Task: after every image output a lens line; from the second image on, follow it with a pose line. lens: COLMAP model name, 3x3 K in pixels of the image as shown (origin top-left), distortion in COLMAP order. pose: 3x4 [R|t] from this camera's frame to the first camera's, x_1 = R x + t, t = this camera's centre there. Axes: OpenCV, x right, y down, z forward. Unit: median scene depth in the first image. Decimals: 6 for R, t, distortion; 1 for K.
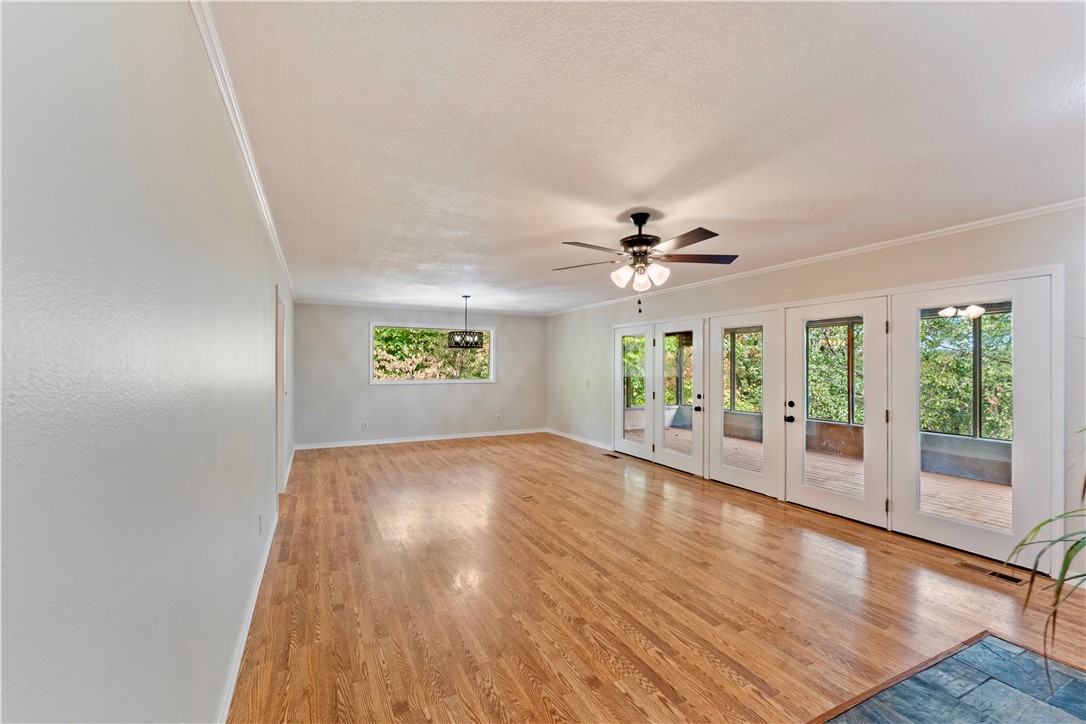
lens RADIAL K [[458.7, 0, 543.0], [0, 458.7, 362.0], [0, 0, 1]] dist [-0.000700, -0.000032]
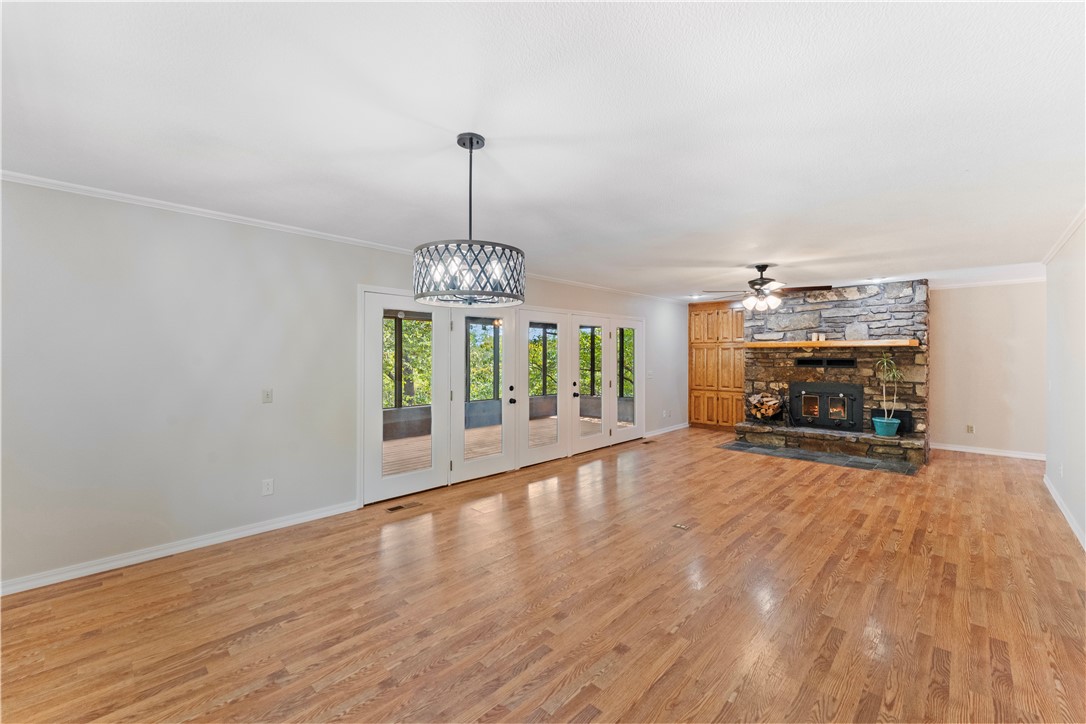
lens RADIAL K [[446.1, 0, 543.2], [0, 446.1, 357.7], [0, 0, 1]] dist [-0.000718, 0.000010]
pose [[-0.342668, -0.005402, 0.939441, -0.728409], [-0.010461, 0.999943, 0.001934, 0.010266], [-0.939398, -0.009165, -0.342705, 1.627357]]
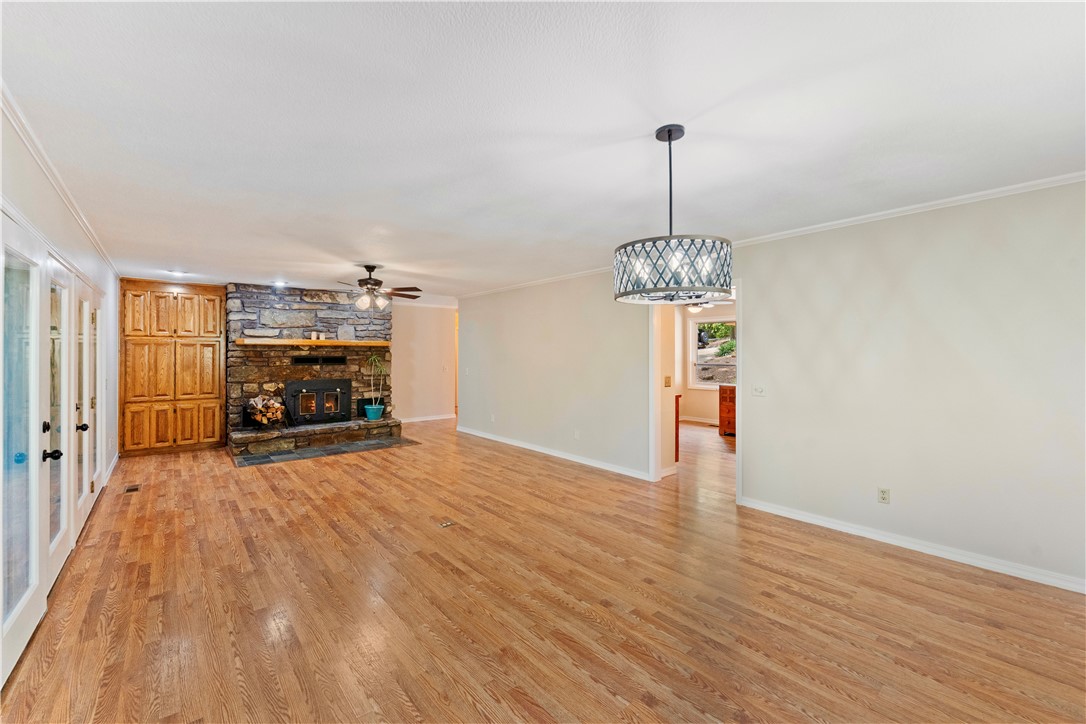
lens RADIAL K [[448.6, 0, 543.4], [0, 448.6, 349.1], [0, 0, 1]] dist [0.000487, 0.000077]
pose [[-0.973588, -0.003922, -0.228280, -0.023131], [0.000999, 0.999770, -0.021438, 0.014526], [0.228312, -0.021100, -0.973359, 1.960176]]
